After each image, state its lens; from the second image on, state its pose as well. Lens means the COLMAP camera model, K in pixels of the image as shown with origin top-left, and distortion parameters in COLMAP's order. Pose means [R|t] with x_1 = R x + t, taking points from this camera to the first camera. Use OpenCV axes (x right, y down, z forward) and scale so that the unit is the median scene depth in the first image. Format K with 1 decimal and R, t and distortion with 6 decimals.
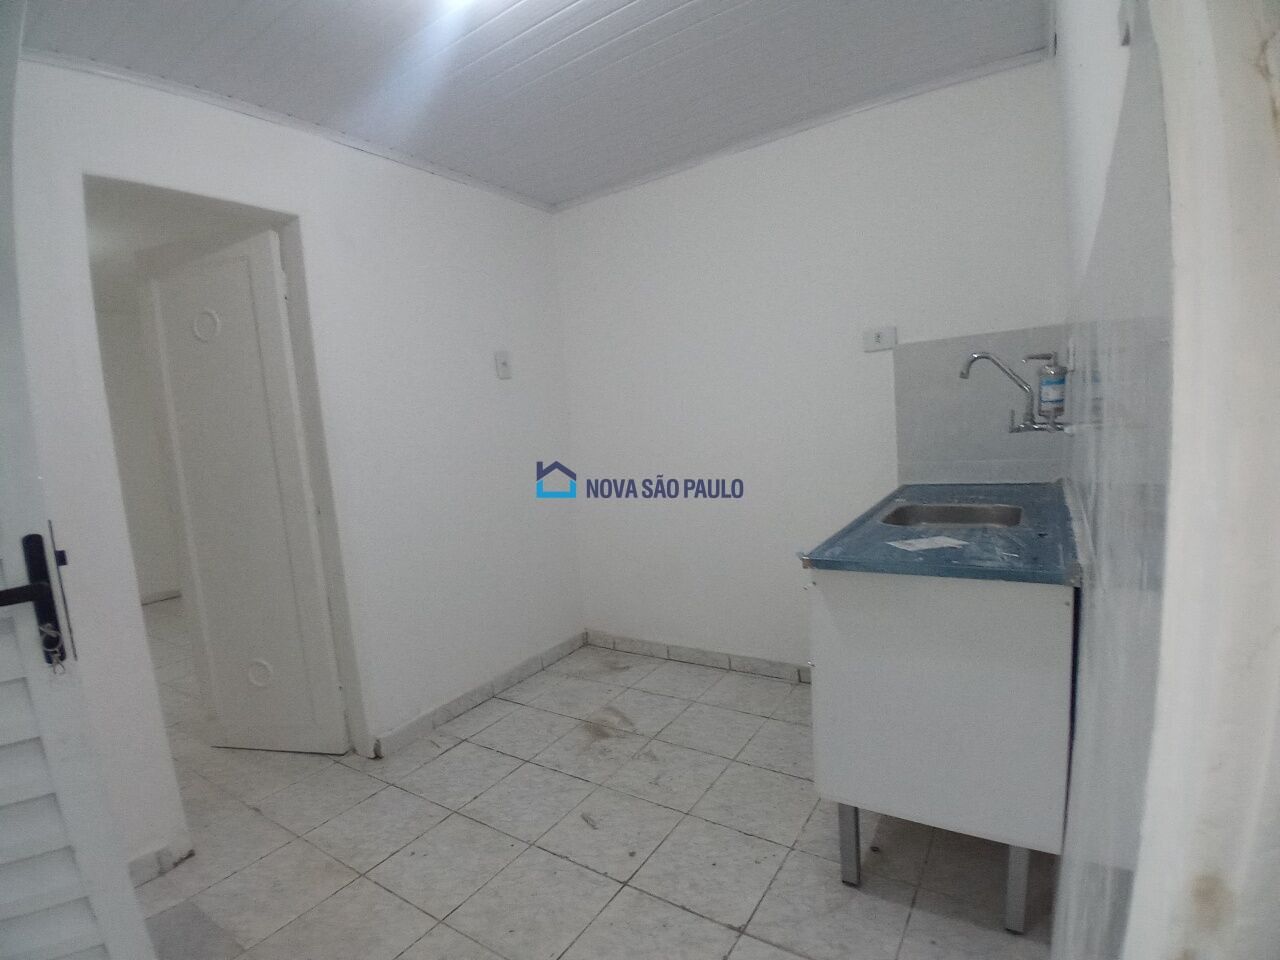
lens RADIAL K [[631.0, 0, 640.2], [0, 631.0, 495.9], [0, 0, 1]] dist [0.015430, -0.049943]
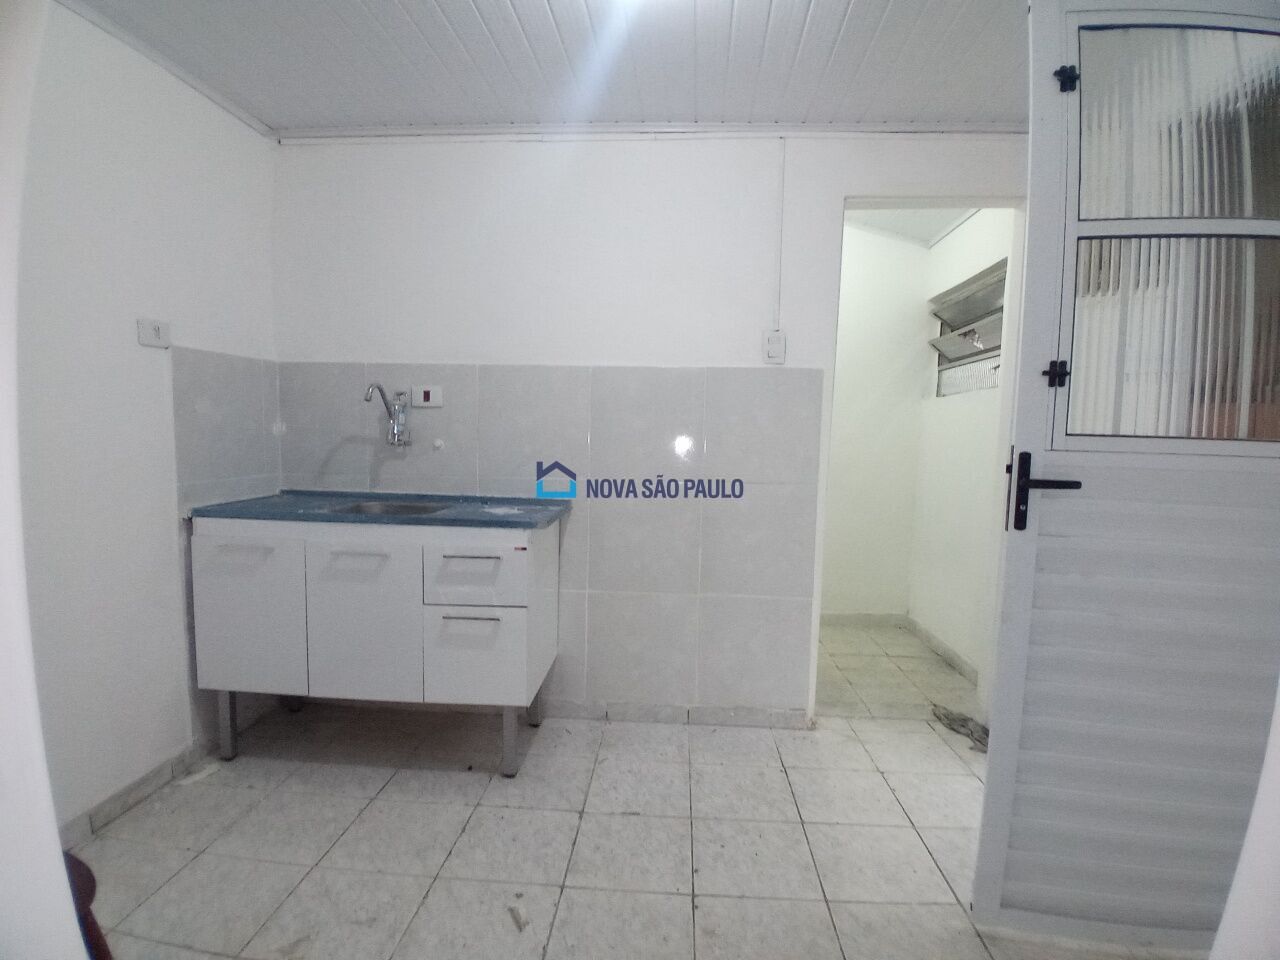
lens RADIAL K [[631.0, 0, 640.2], [0, 631.0, 495.9], [0, 0, 1]] dist [0.015430, -0.049943]
pose [[-0.500272, -0.004706, 0.865855, -0.757712], [0.127144, 0.988746, 0.078835, -0.029367], [-0.856482, 0.149527, -0.494044, 1.065674]]
